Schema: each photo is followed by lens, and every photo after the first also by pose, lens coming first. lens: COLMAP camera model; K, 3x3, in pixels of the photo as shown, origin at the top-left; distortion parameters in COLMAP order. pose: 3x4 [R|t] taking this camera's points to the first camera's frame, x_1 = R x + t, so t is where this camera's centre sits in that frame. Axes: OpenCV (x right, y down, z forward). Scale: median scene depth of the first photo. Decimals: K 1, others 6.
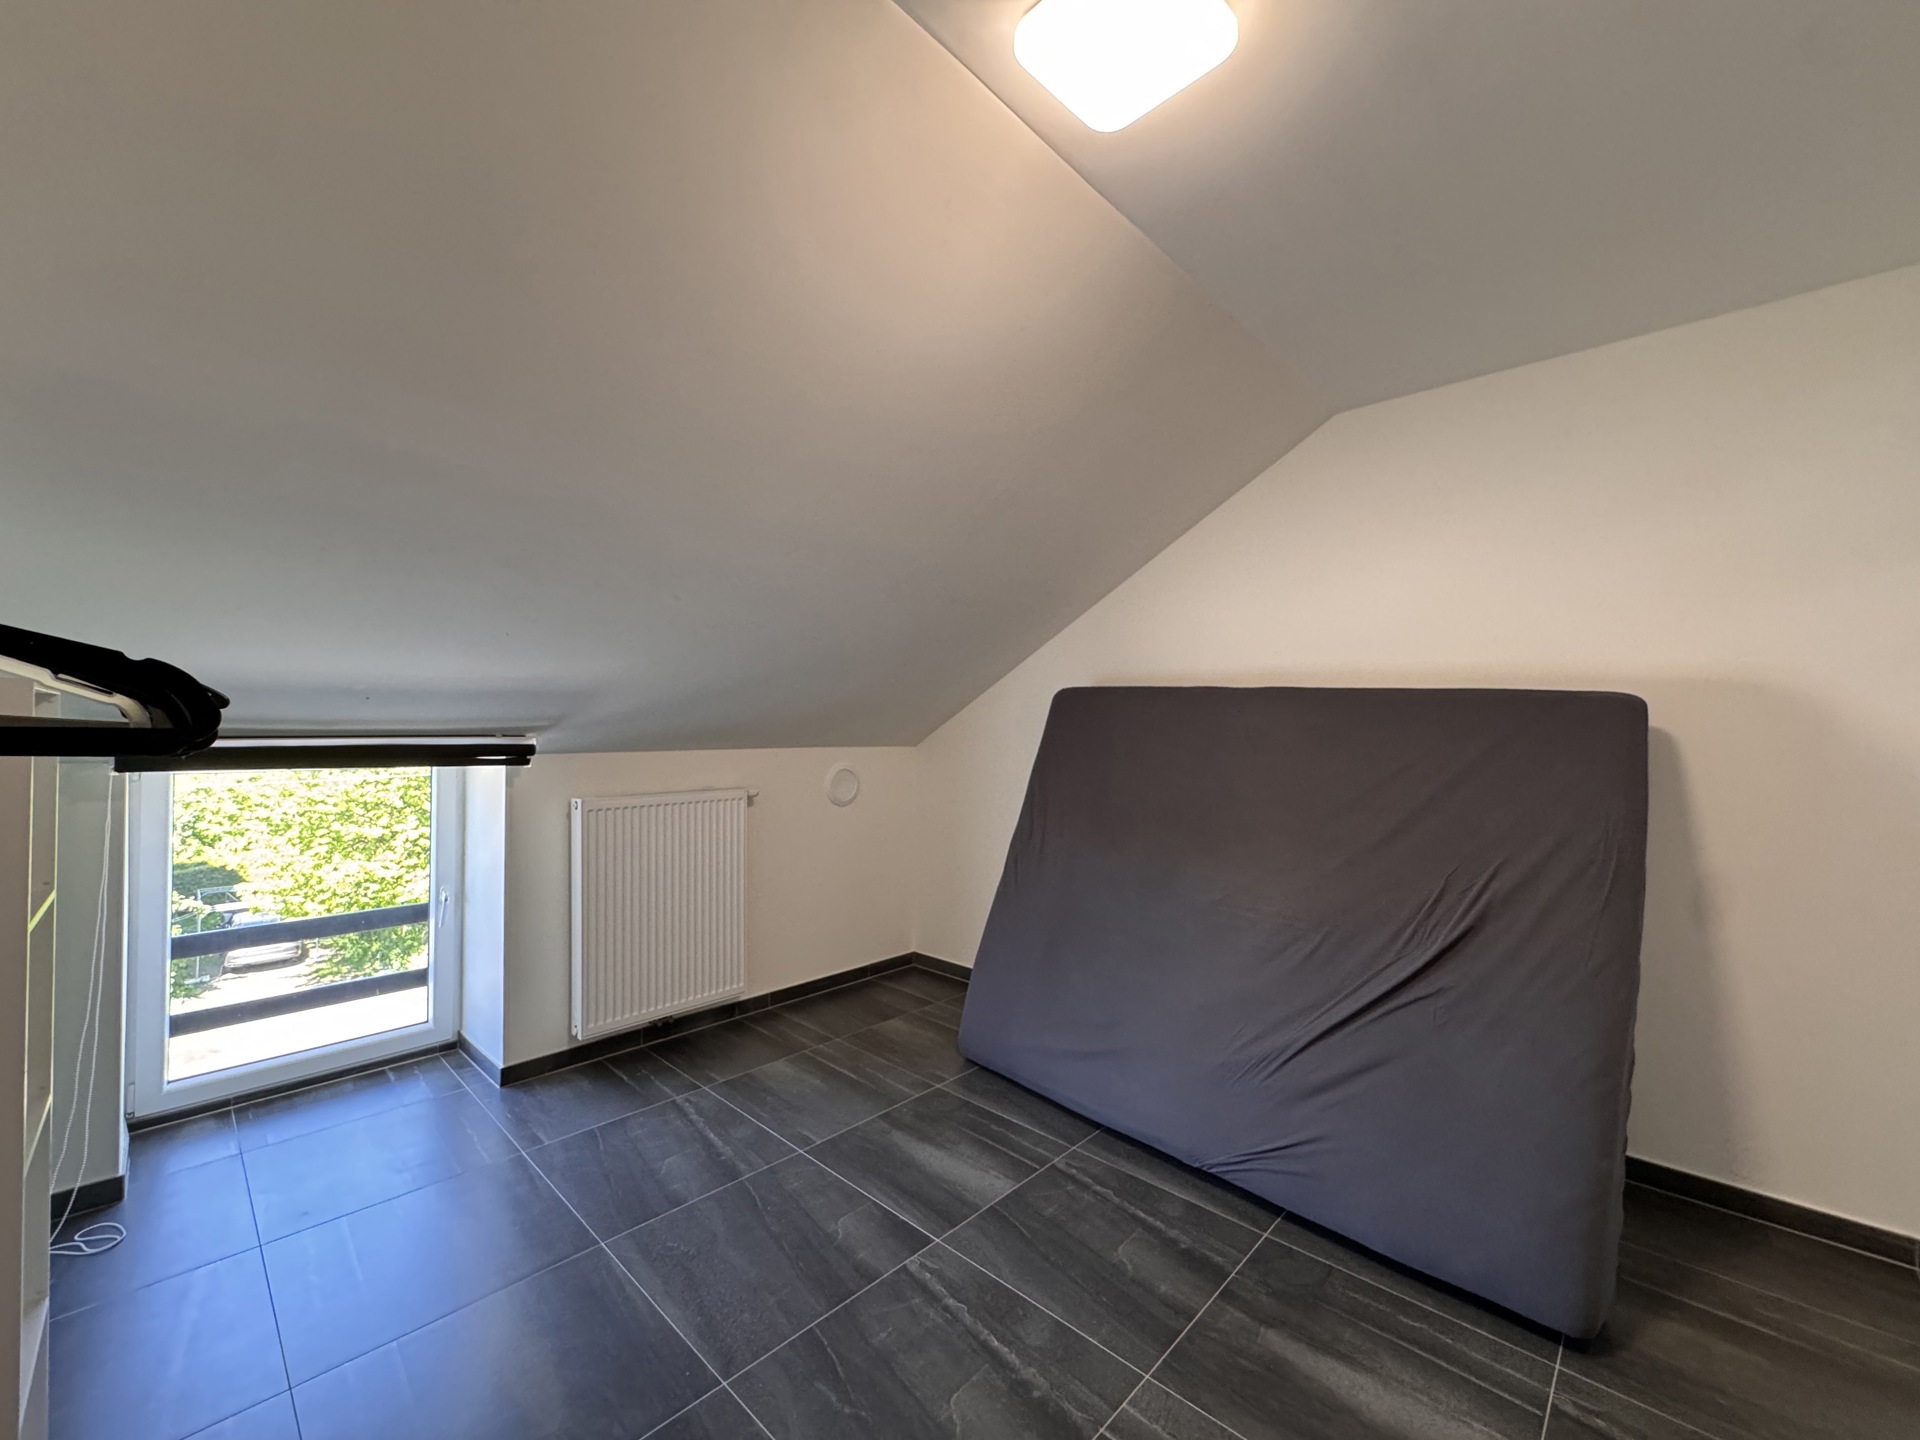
lens RADIAL K [[768.3, 0, 962.4], [0, 768.3, 722.8], [0, 0, 1]] dist [-0.002720, 0.000311]
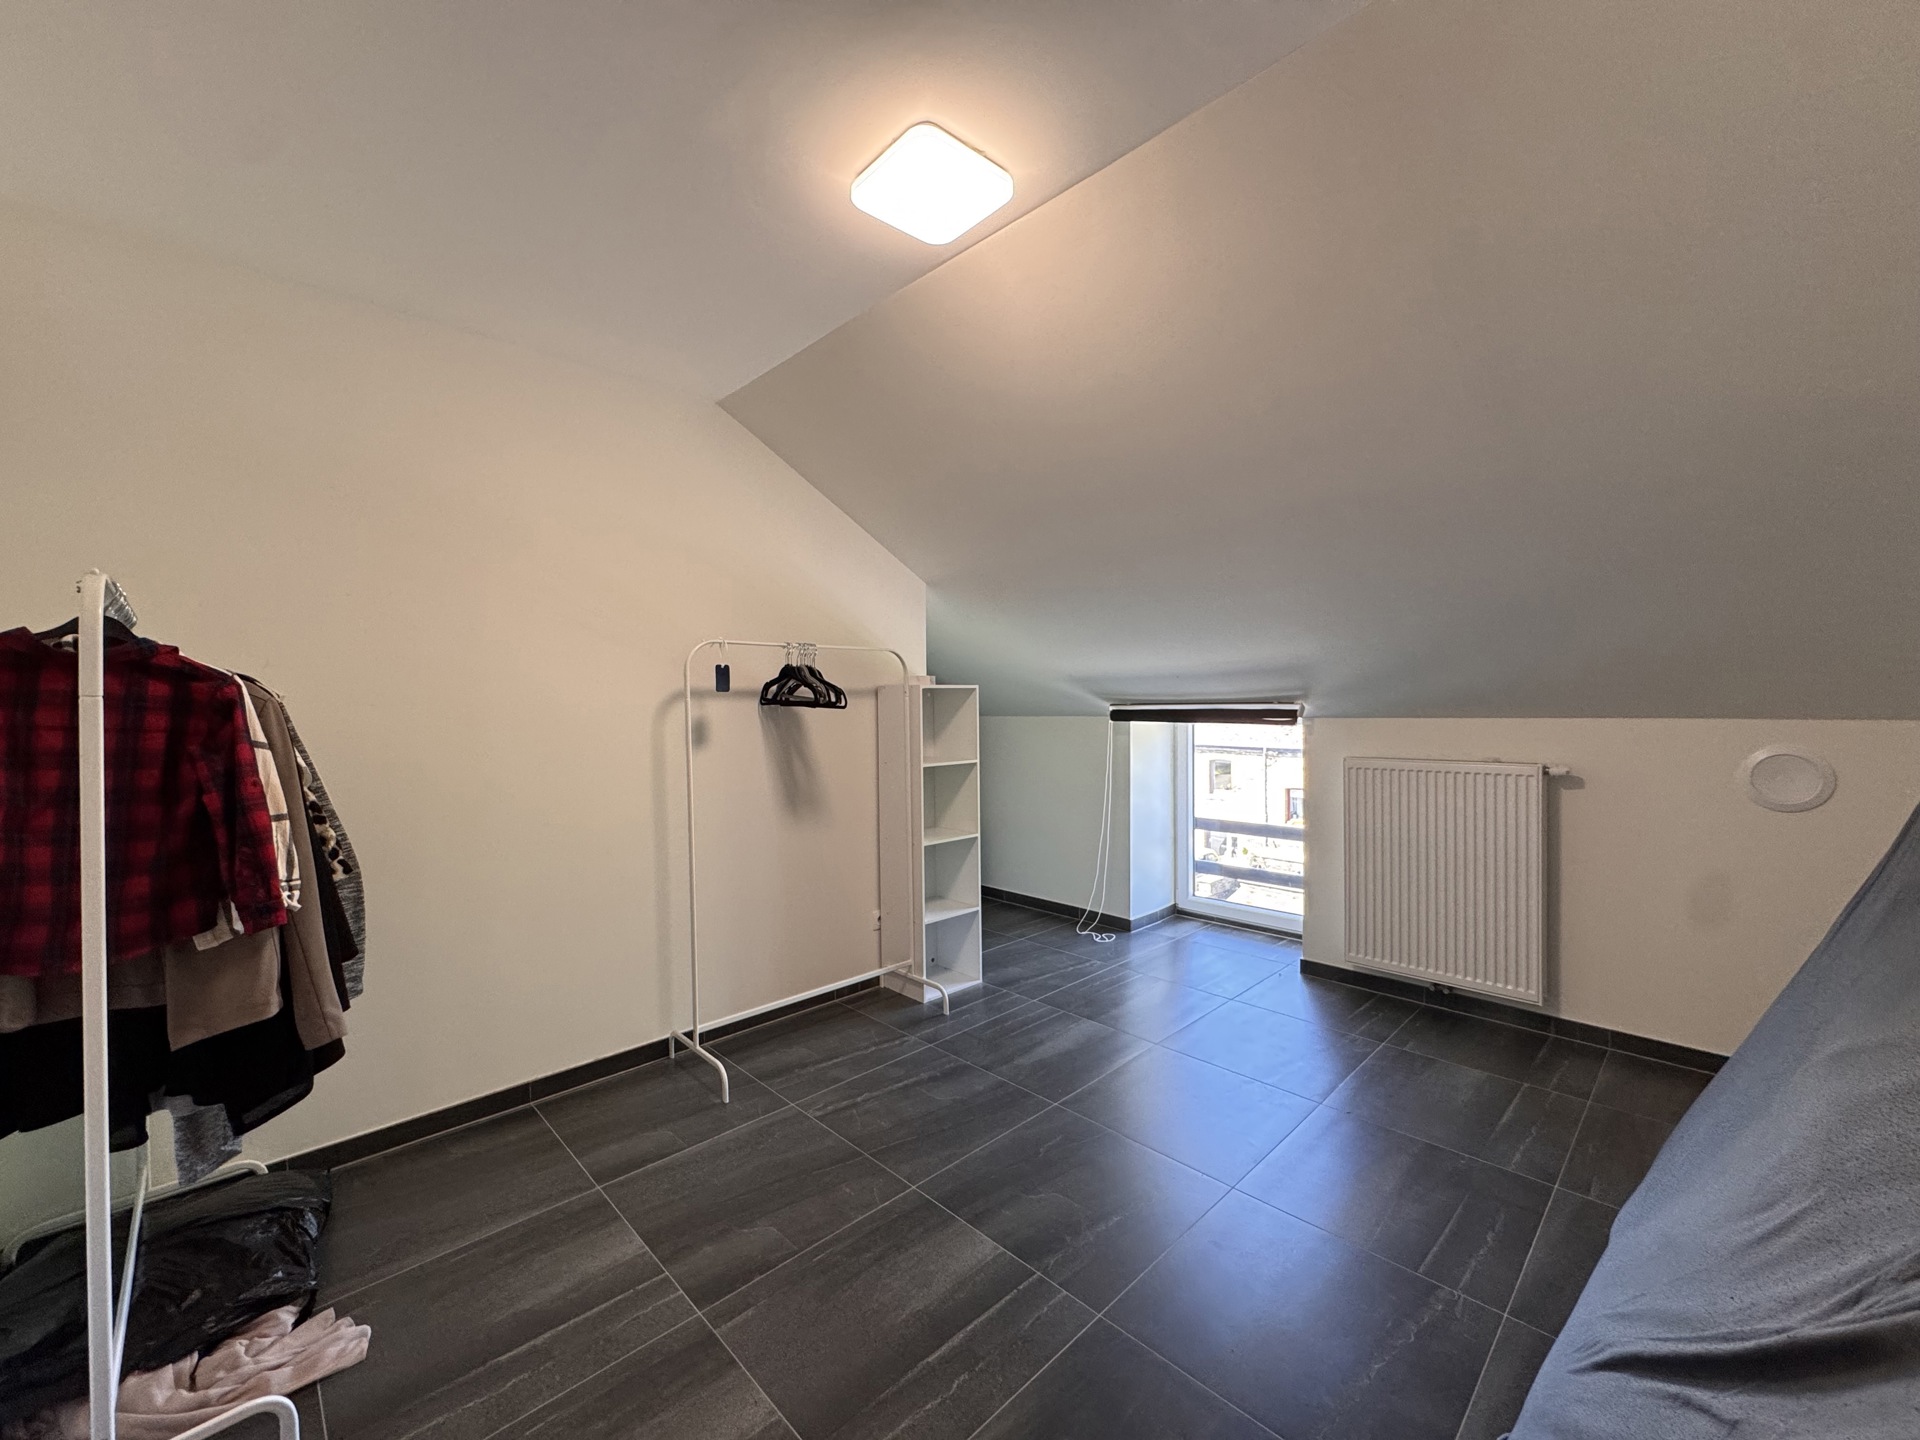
lens RADIAL K [[768.3, 0, 962.2], [0, 768.3, 710.4], [0, 0, 1]] dist [-0.002720, 0.000311]
pose [[-0.032755, 0.010005, -0.999413, 0.654038], [0.018259, 0.999789, 0.009410, 0.006556], [0.999297, -0.017940, -0.032931, 0.438330]]
